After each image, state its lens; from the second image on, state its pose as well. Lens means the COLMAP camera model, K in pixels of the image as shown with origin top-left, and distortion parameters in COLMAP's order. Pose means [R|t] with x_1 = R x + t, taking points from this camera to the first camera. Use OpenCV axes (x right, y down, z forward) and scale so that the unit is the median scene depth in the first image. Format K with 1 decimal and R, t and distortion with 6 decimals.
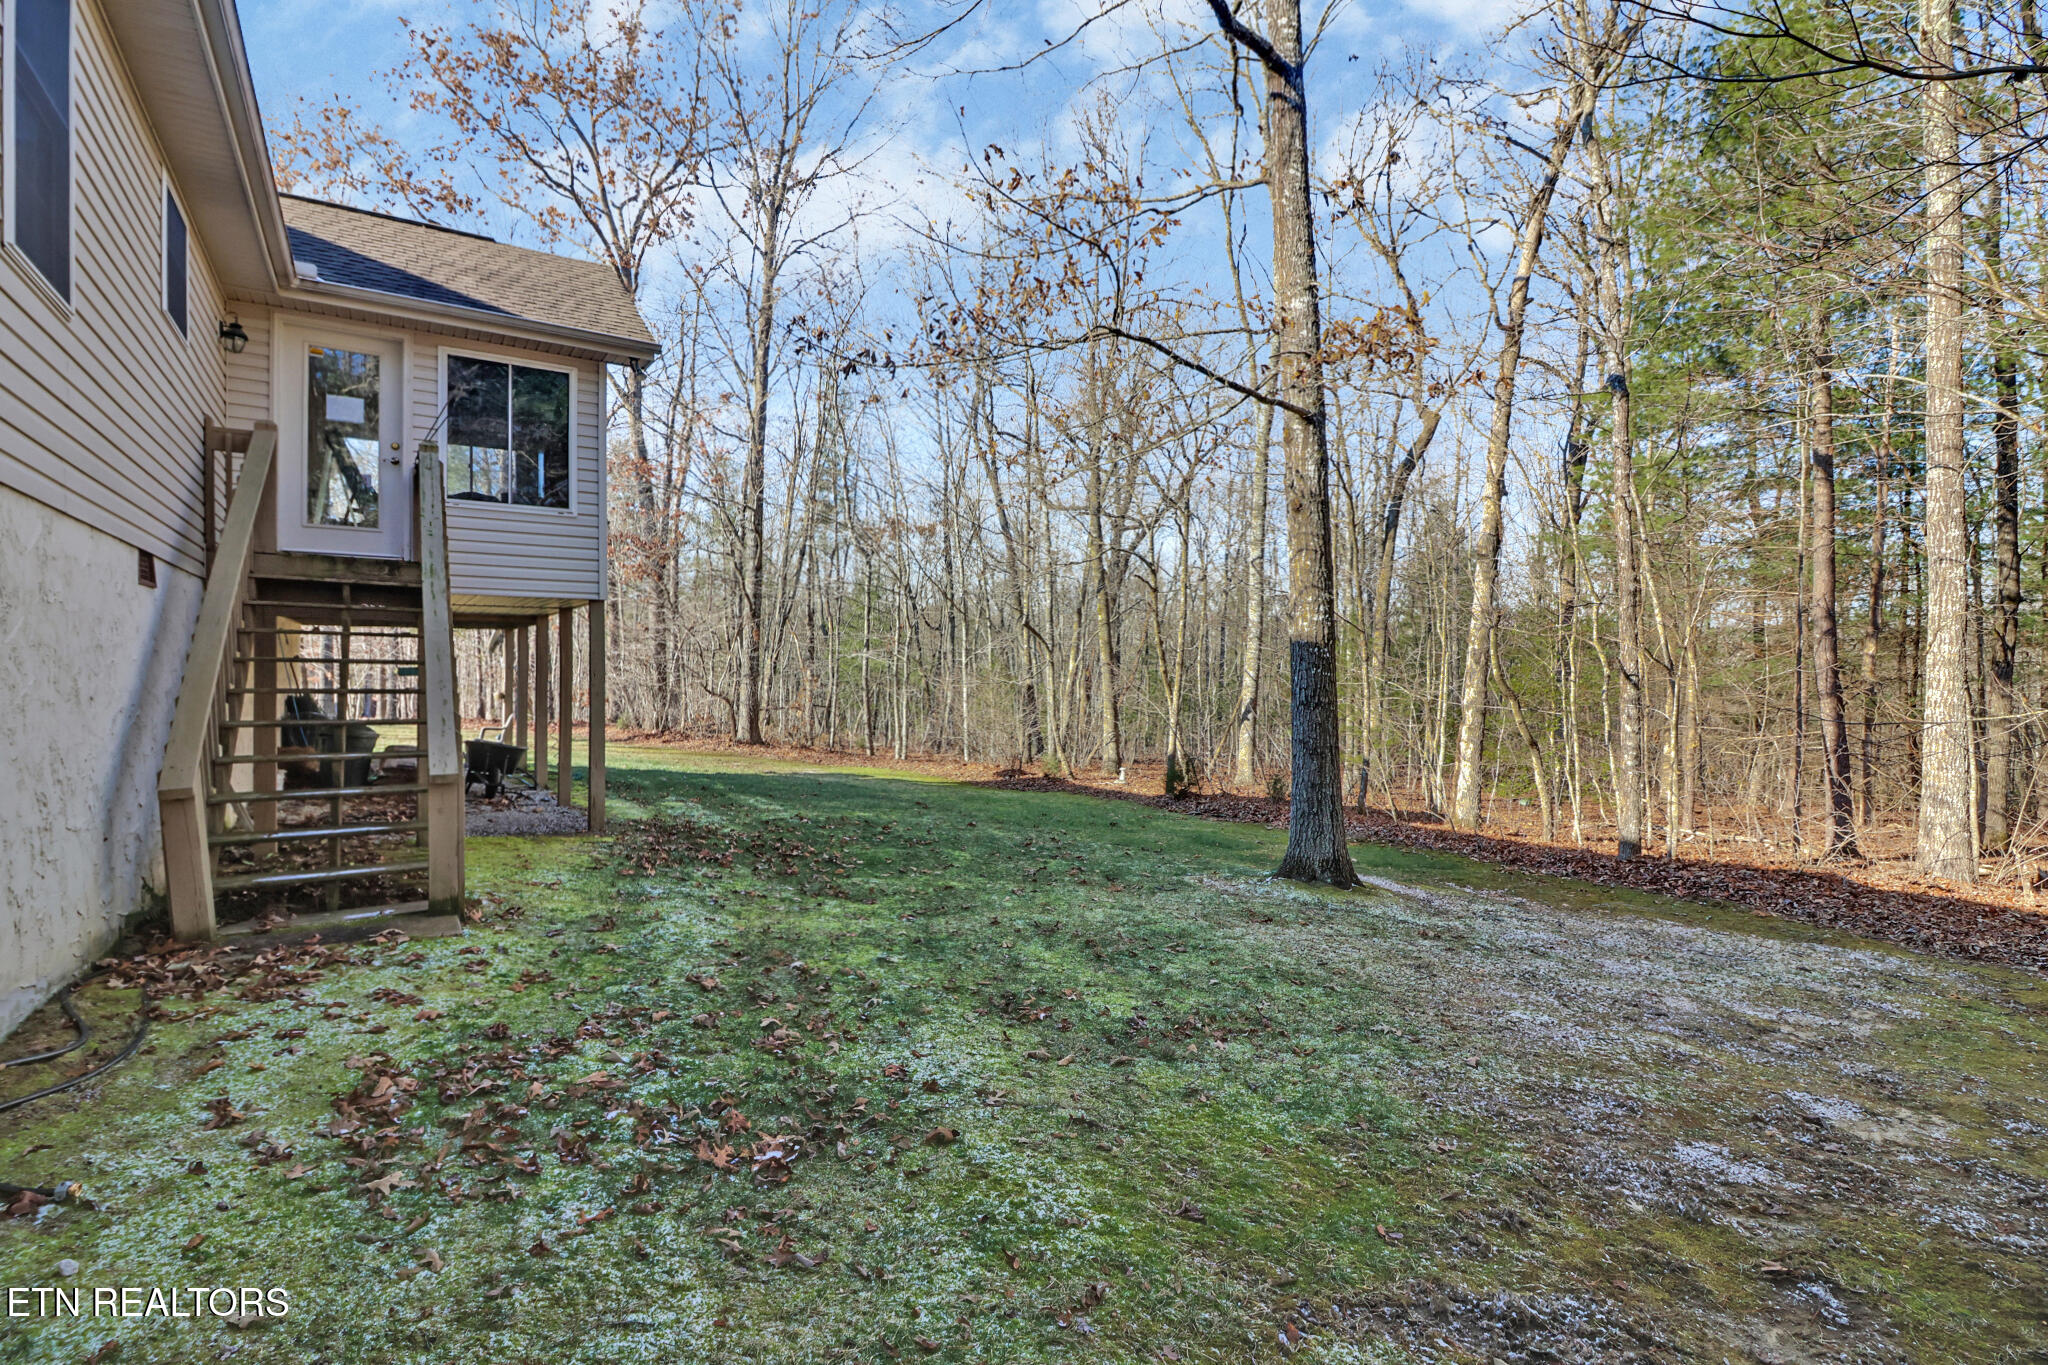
lens RADIAL K [[940.7, 0, 1023.5], [0, 940.7, 678.1], [0, 0, 1]] dist [-0.039392, -0.001049]
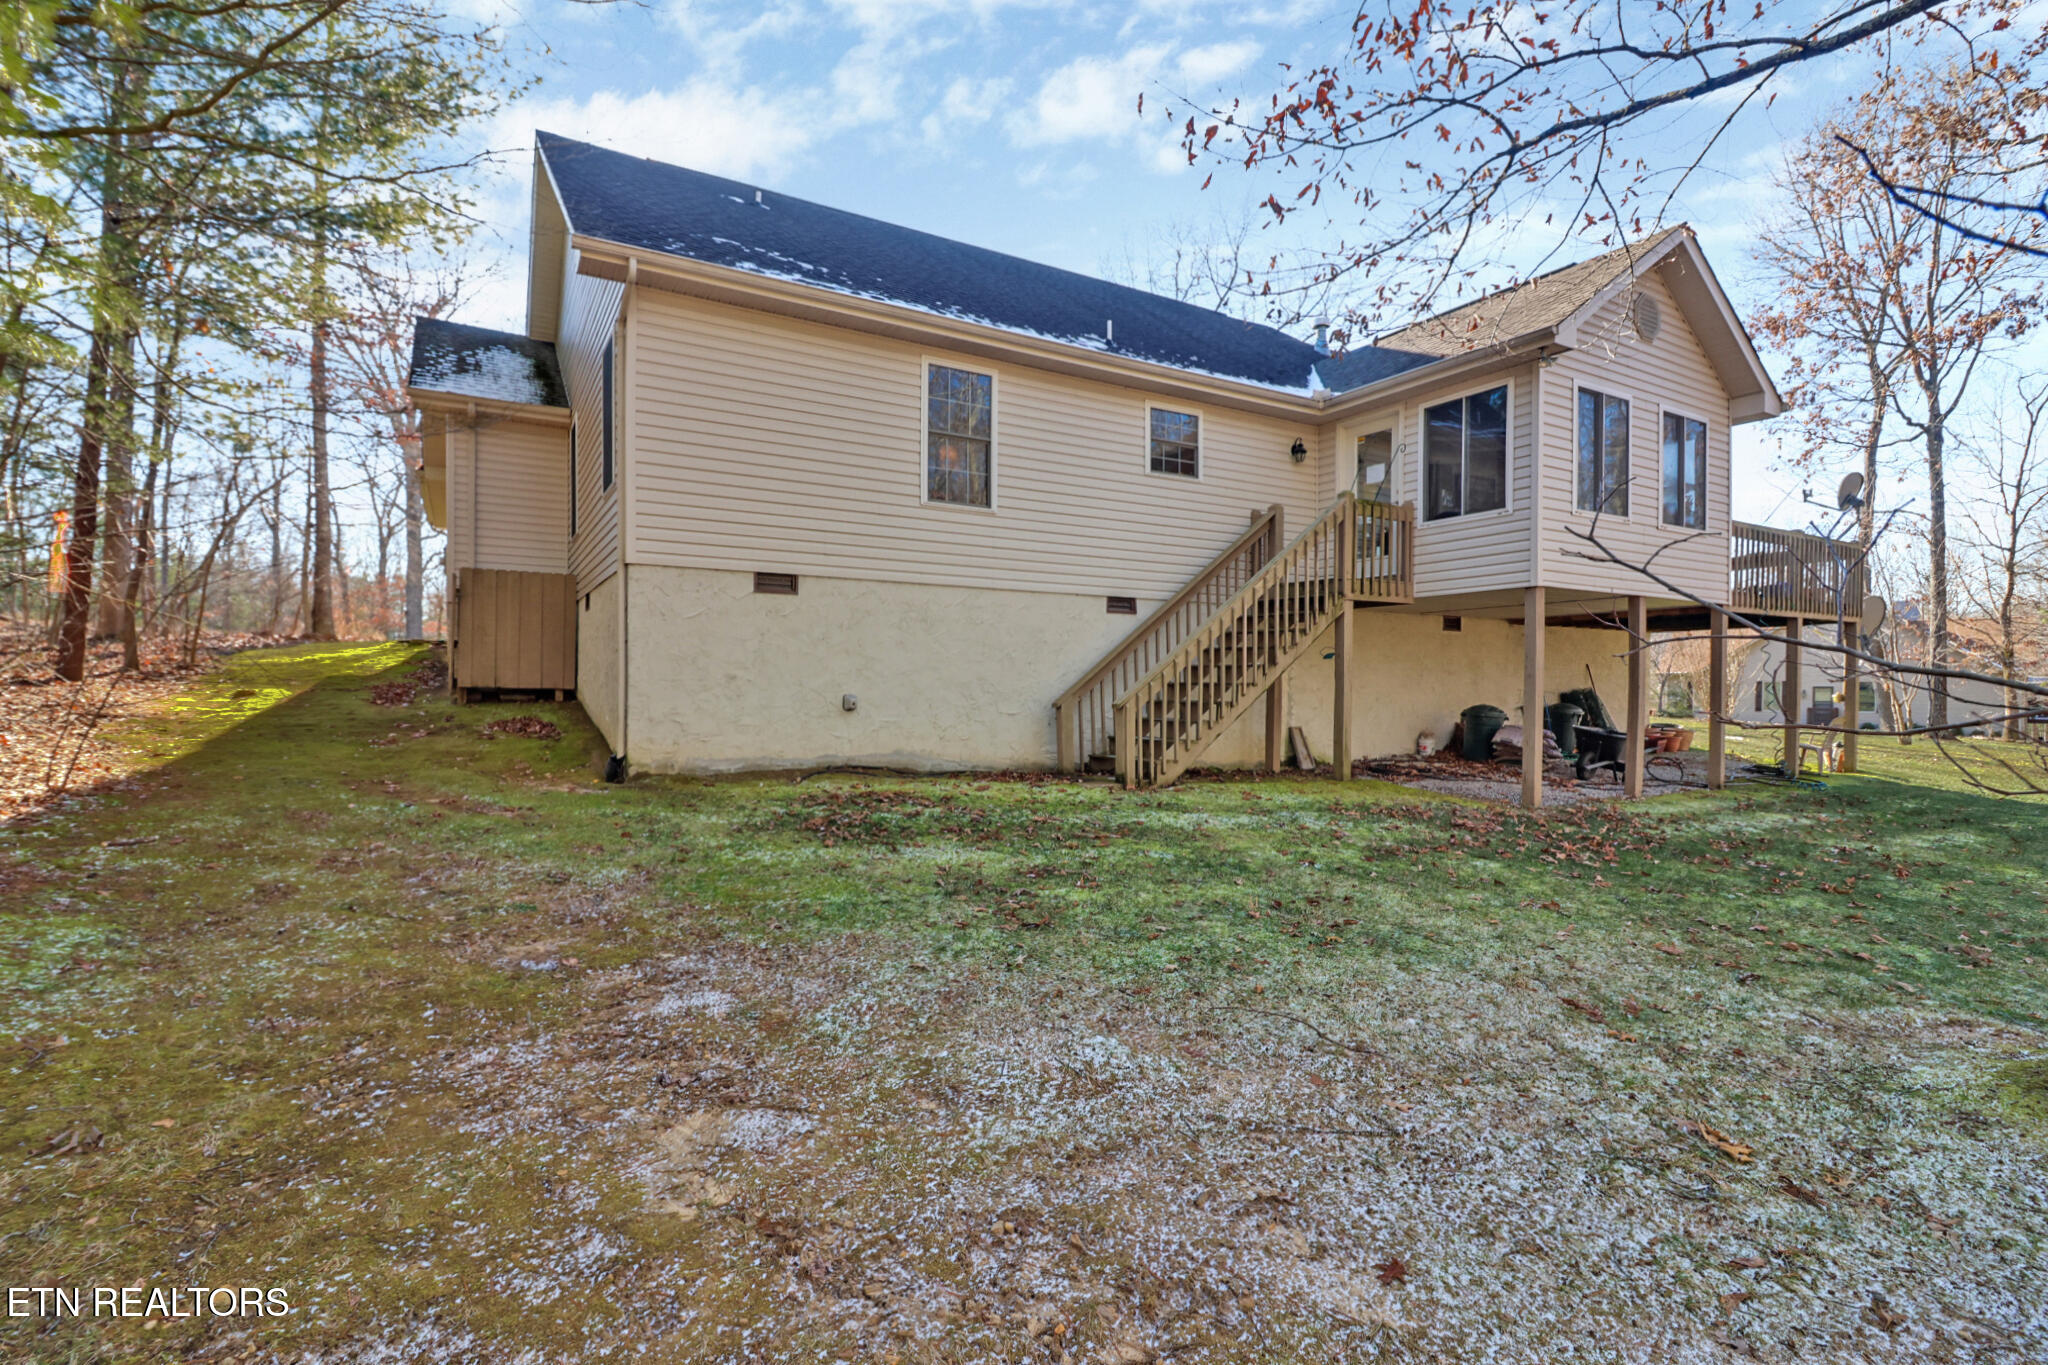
lens RADIAL K [[940.7, 0, 1023.0], [0, 940.7, 692.7], [0, 0, 1]] dist [-0.039392, -0.001049]
pose [[-0.038764, -0.002468, -0.999245, 1.059928], [-0.012589, 0.999919, -0.001981, 0.074118], [0.999169, 0.012502, -0.038792, 0.797894]]
